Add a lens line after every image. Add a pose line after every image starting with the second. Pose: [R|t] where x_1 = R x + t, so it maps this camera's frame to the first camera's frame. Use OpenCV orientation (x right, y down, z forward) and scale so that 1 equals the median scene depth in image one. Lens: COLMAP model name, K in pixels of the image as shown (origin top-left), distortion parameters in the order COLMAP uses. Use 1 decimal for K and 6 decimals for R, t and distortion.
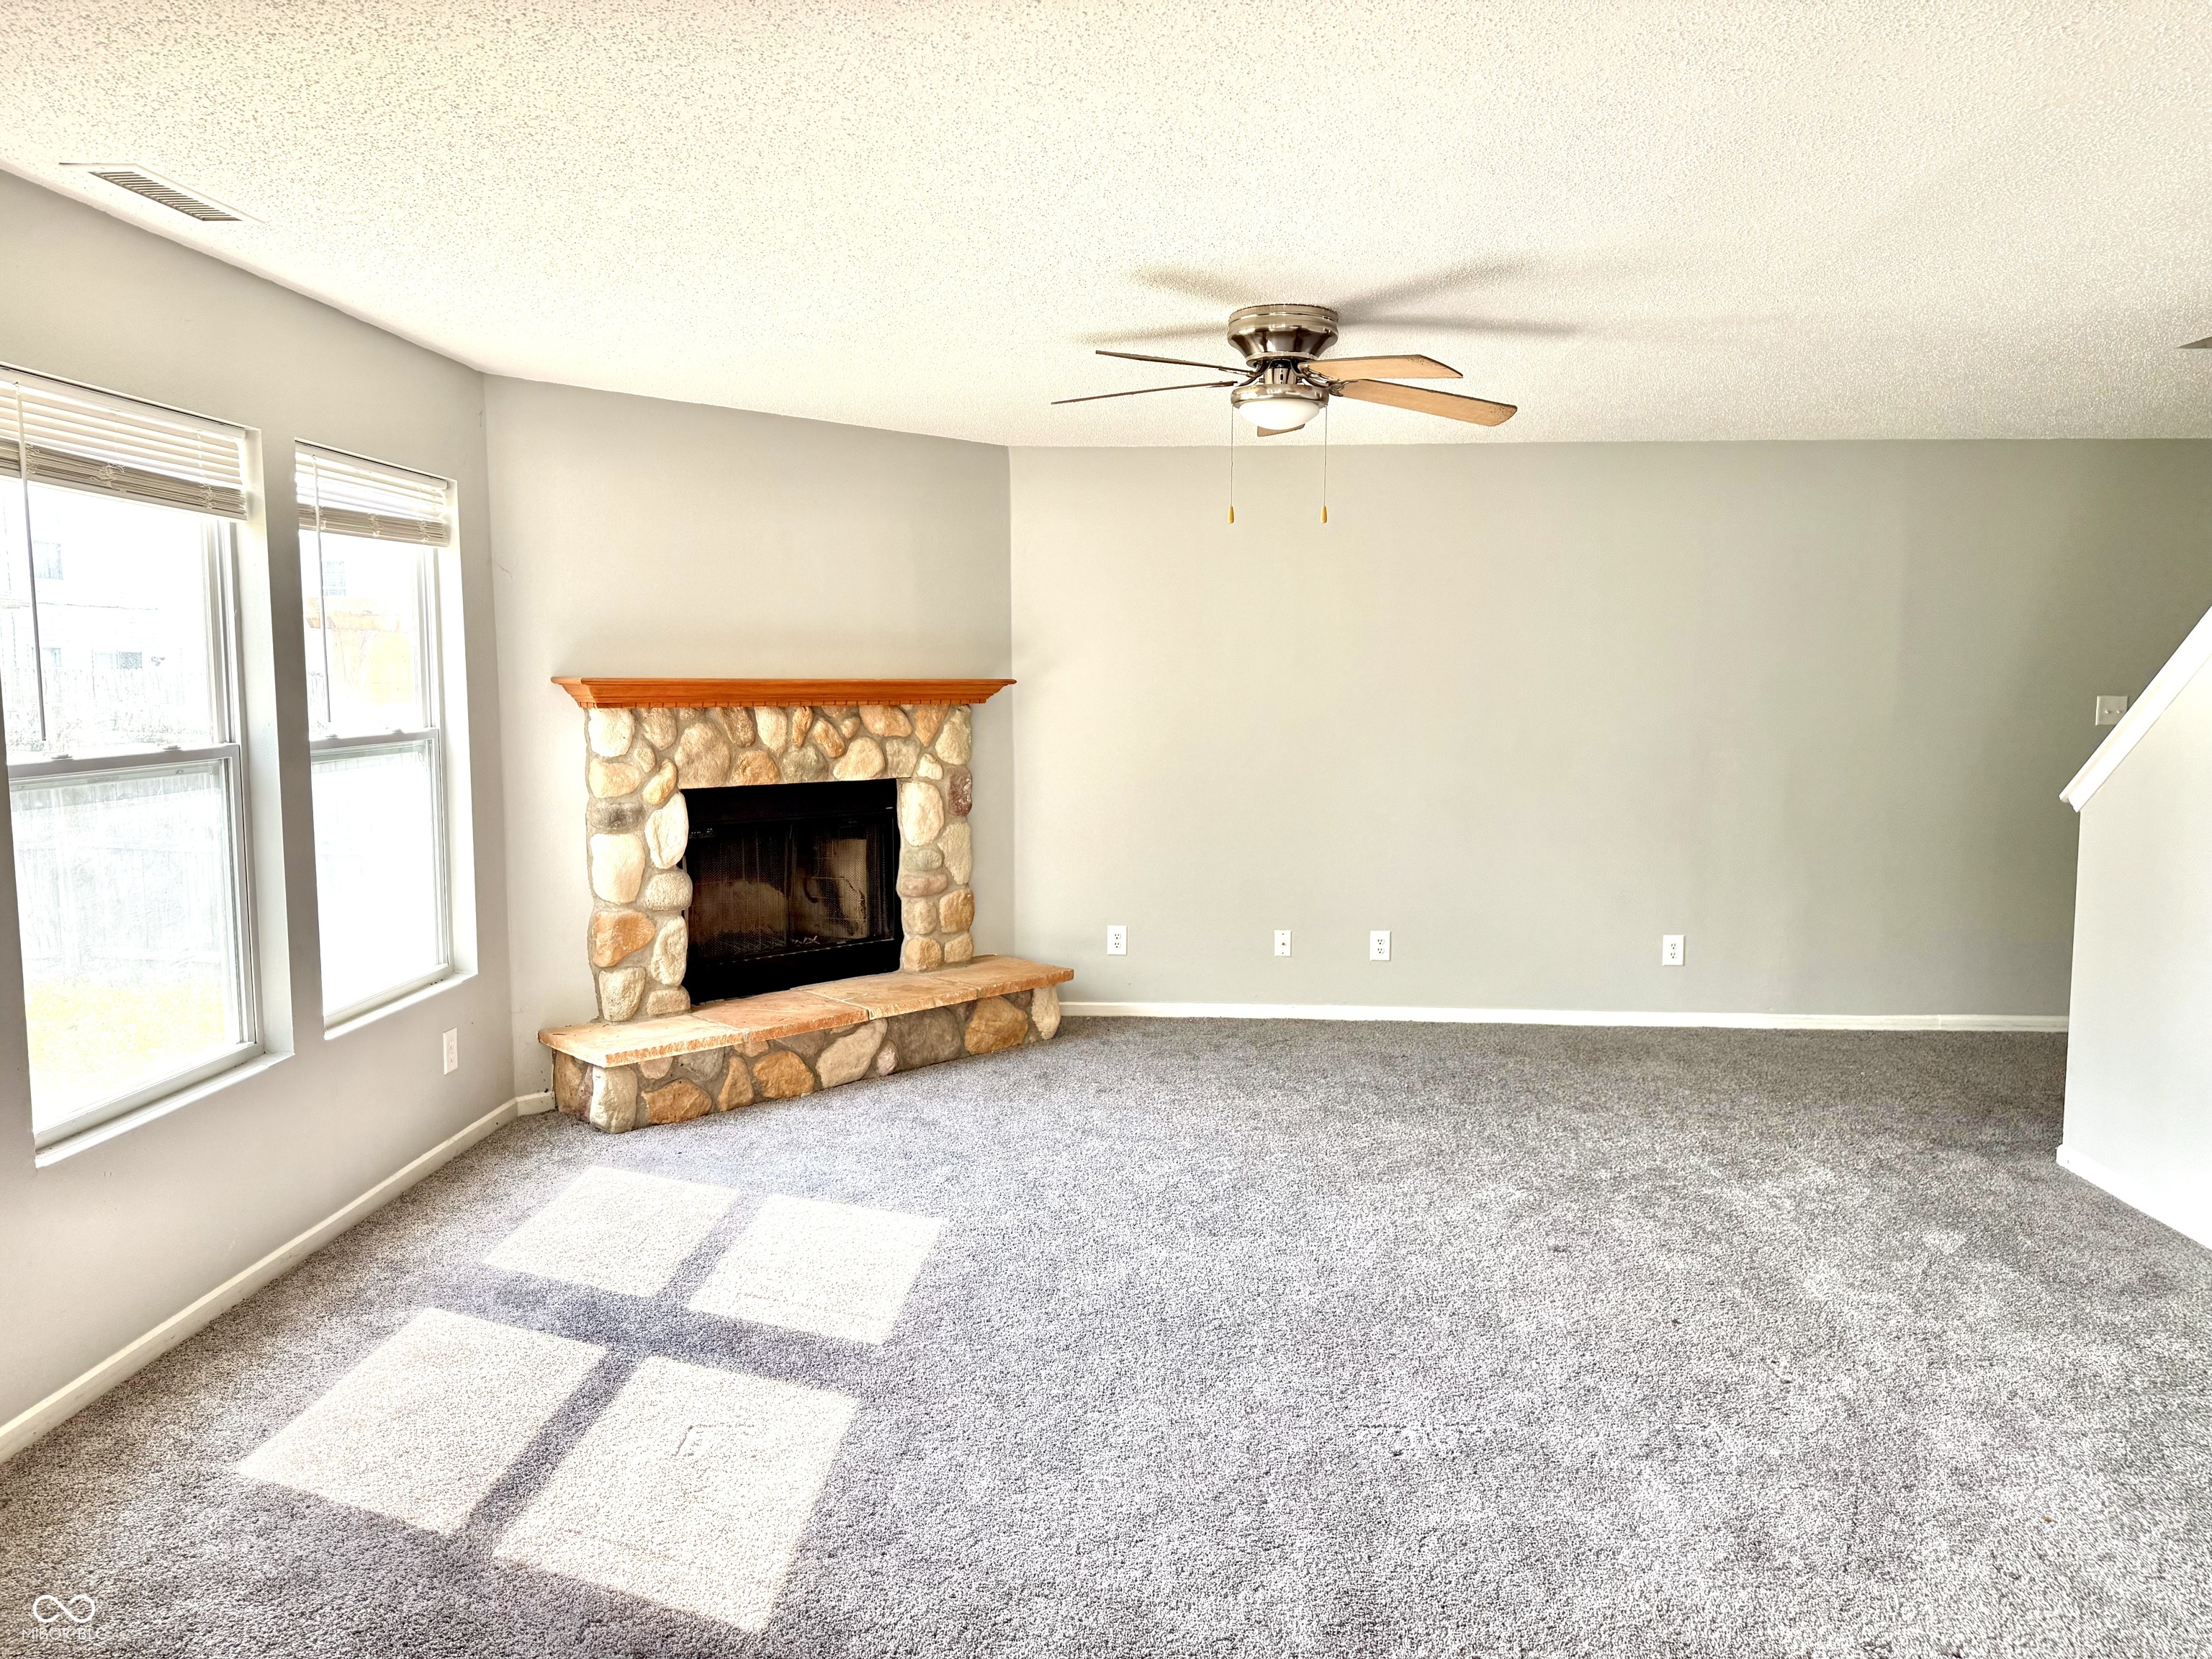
lens RADIAL K [[1545.6, 0, 1113.8], [0, 1545.6, 830.0], [0, 0, 1]] dist [0.138468, -0.174989]
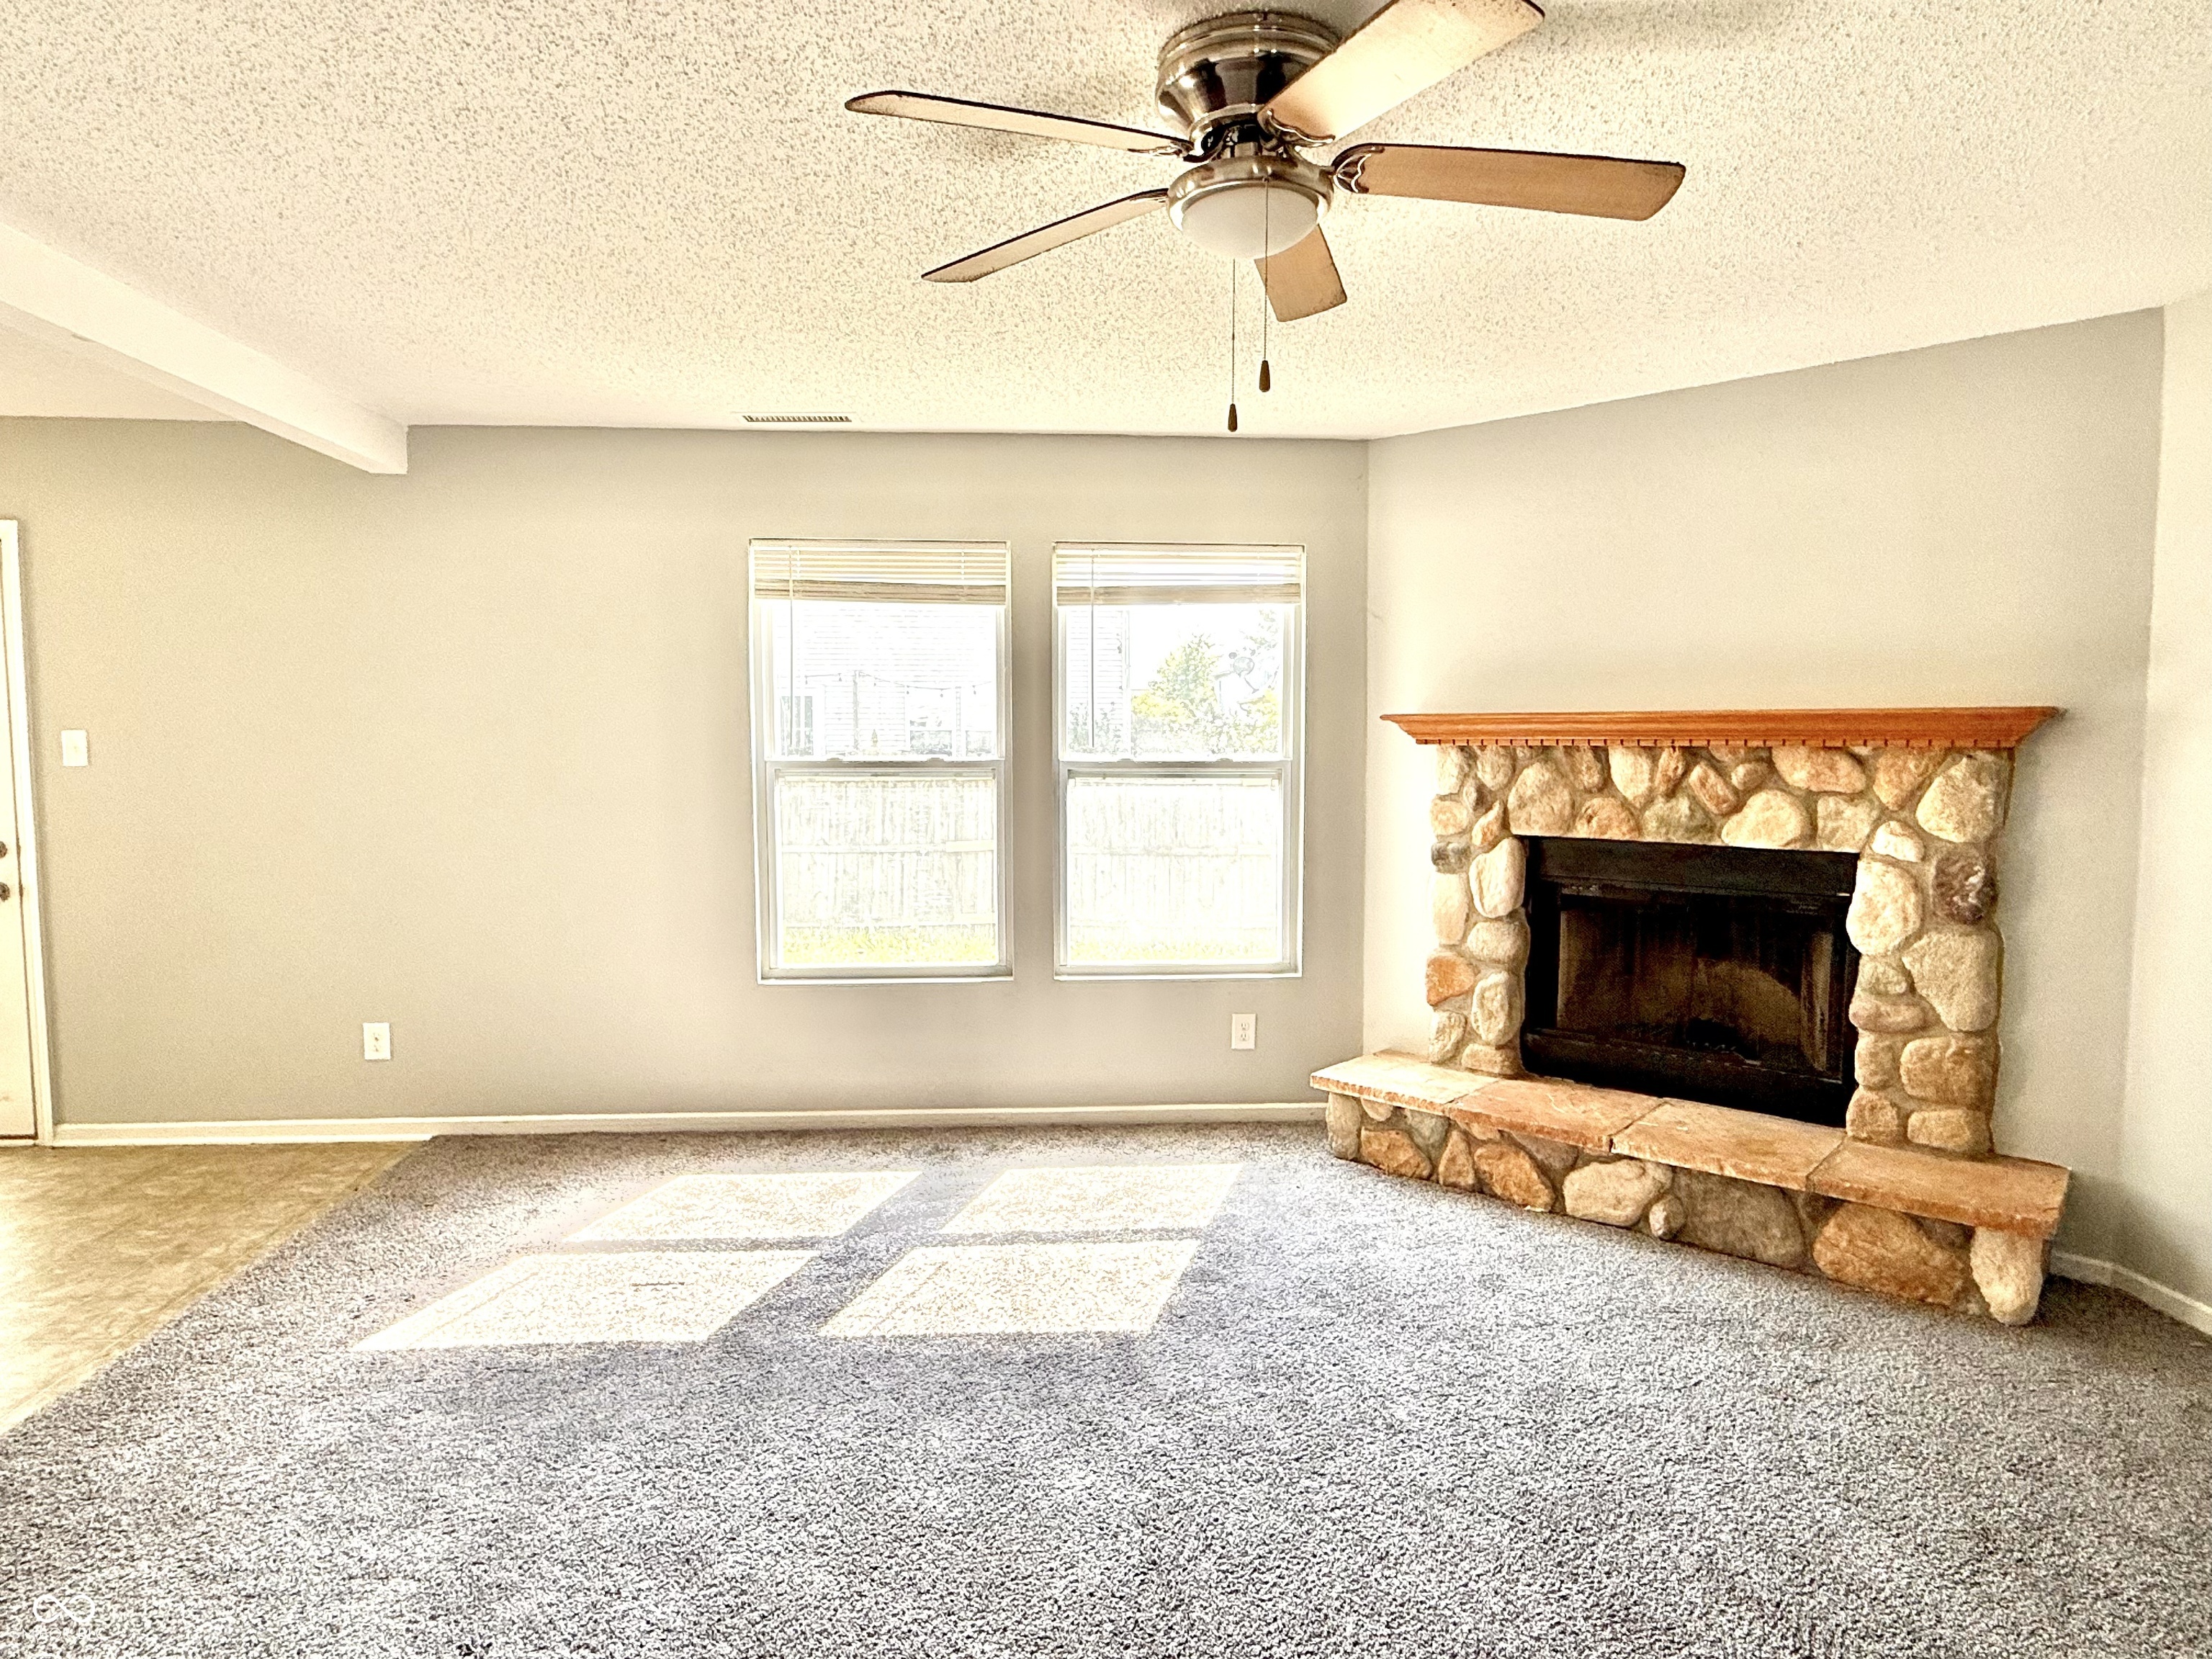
lens RADIAL K [[1272.2, 0, 1098.5], [0, 1272.2, 832.5], [0, 0, 1]] dist [0.003763, -0.000623]
pose [[0.105159, 0.071779, -0.991862, 0.429670], [-0.104355, 0.992681, 0.060774, -0.046352], [0.988965, 0.097115, 0.111880, 0.662989]]
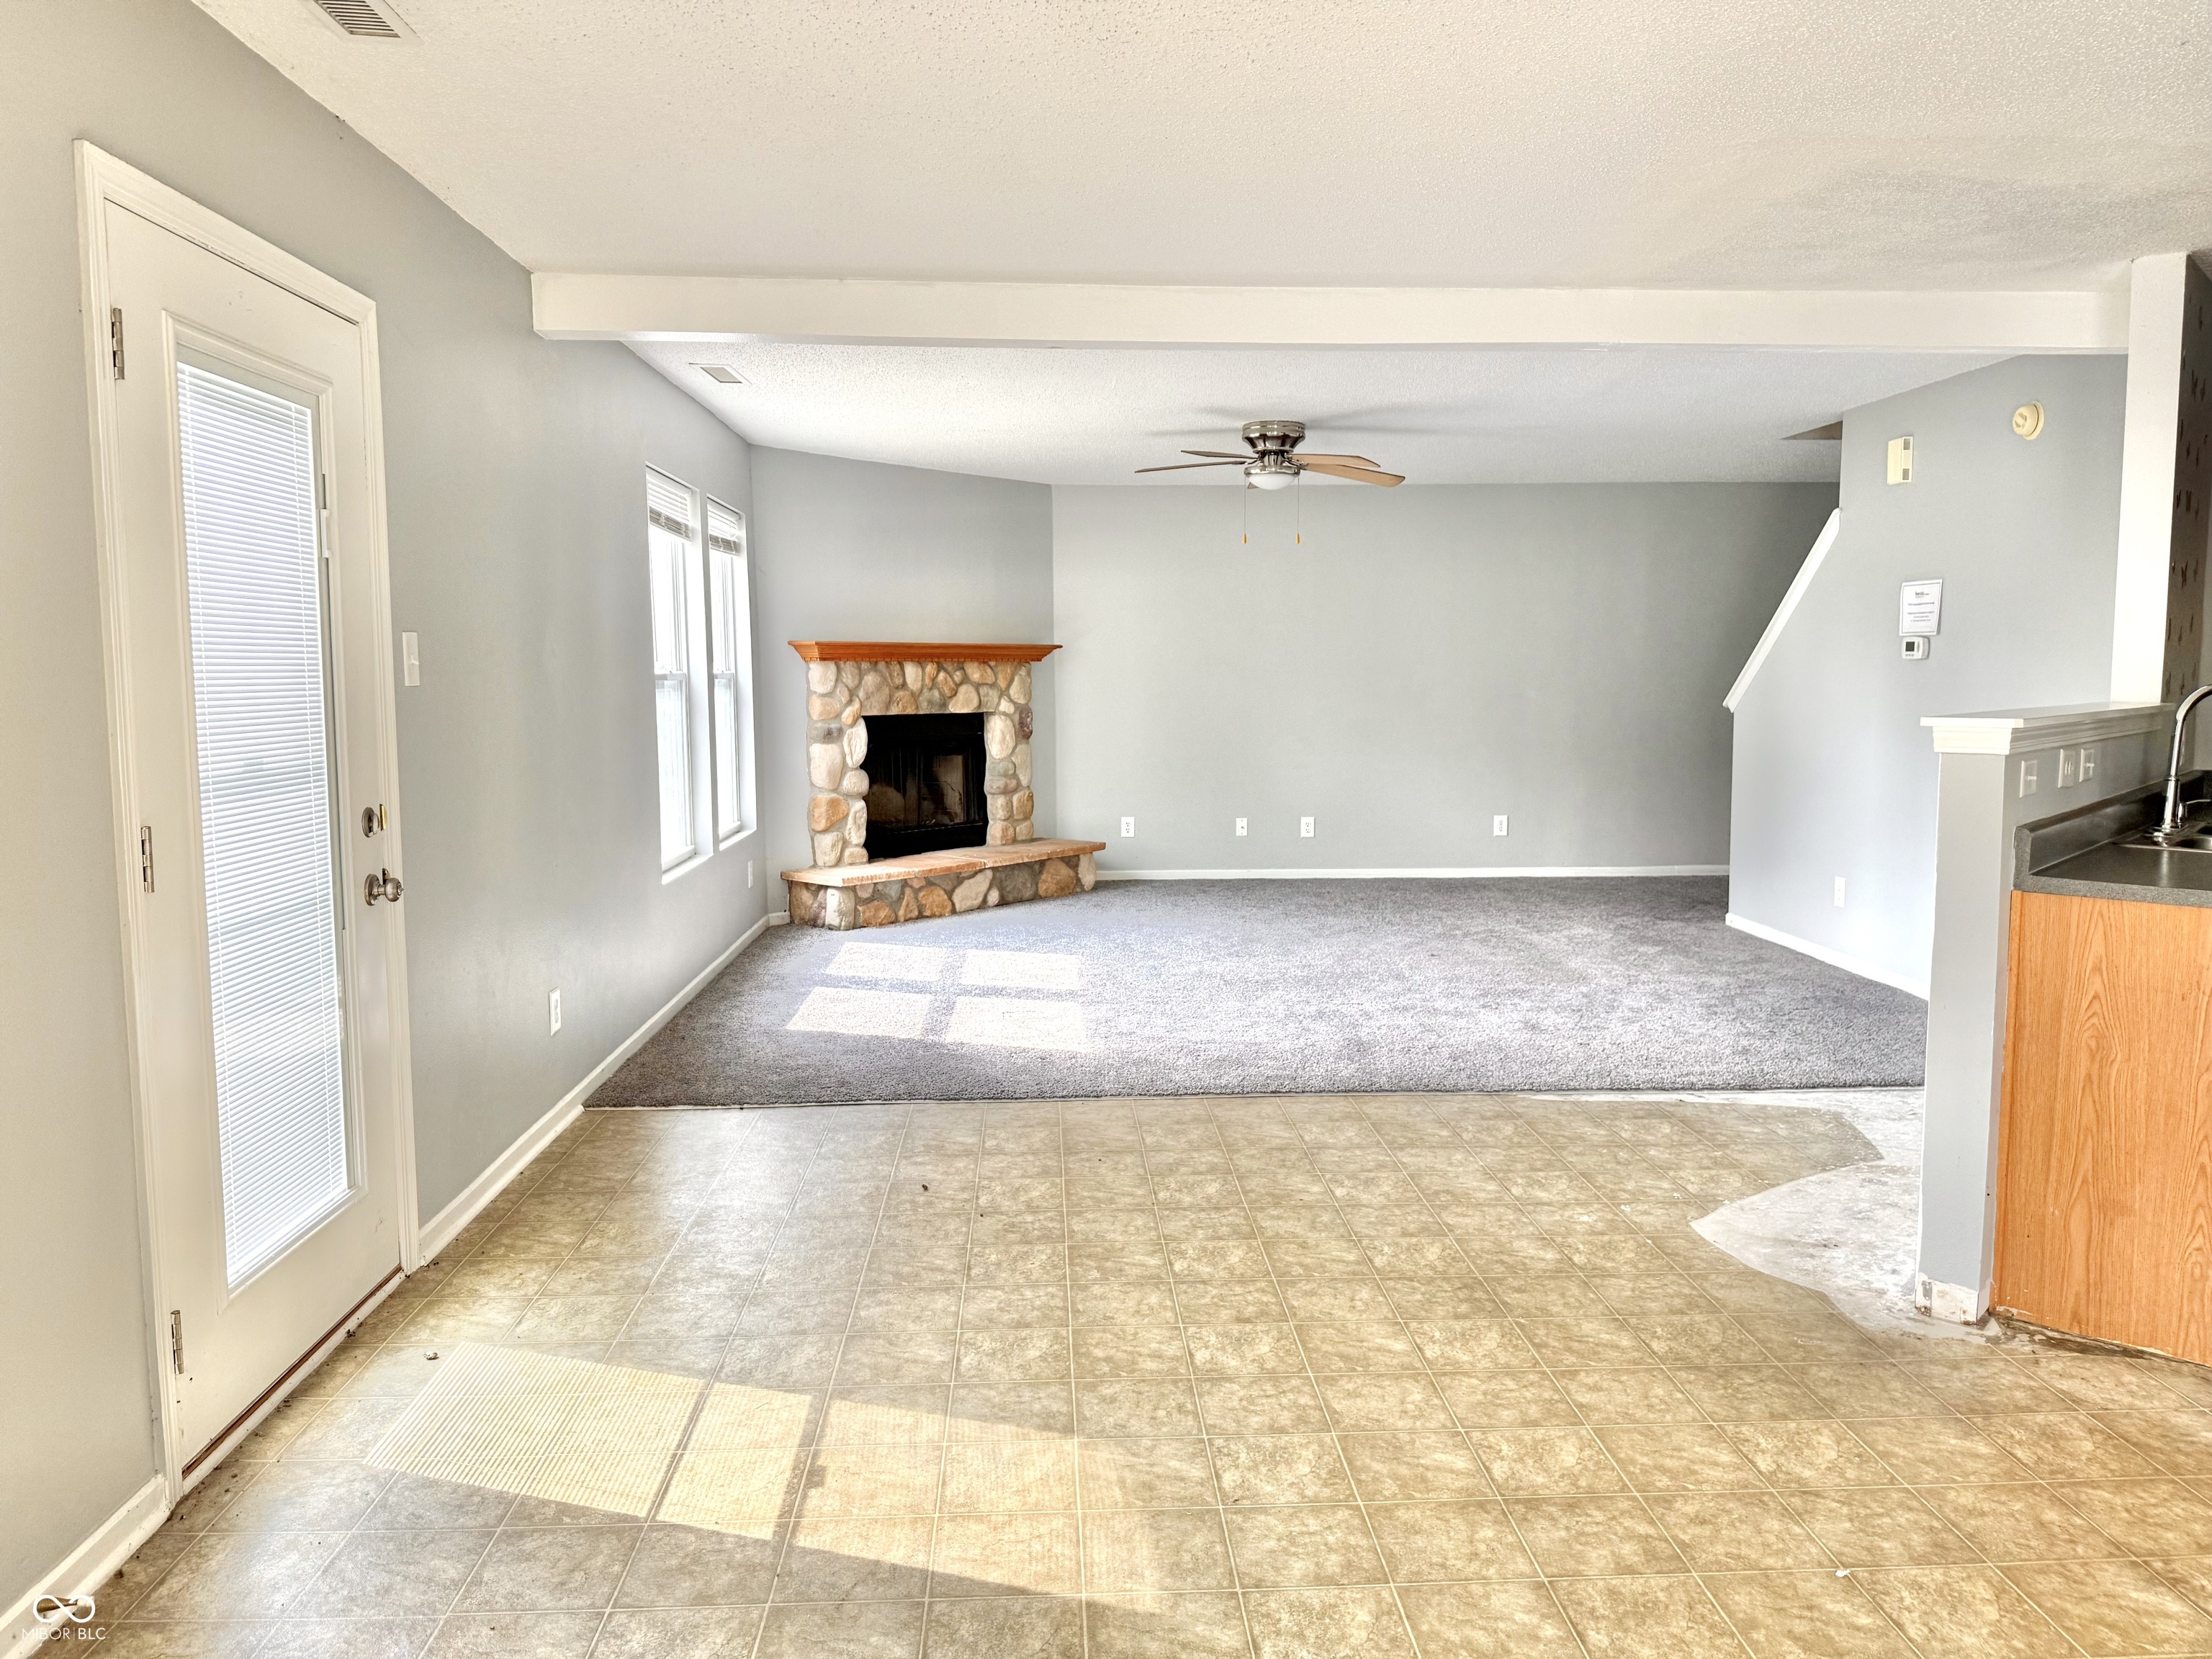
lens RADIAL K [[1592.9, 0, 1108.8], [0, 1592.9, 817.0], [0, 0, 1]] dist [0.174763, -0.191635]
pose [[0.995596, -0.015794, 0.092404, -0.180976], [0.016716, 0.999818, -0.009216, 0.089349], [-0.092242, 0.010720, 0.995679, -0.560965]]
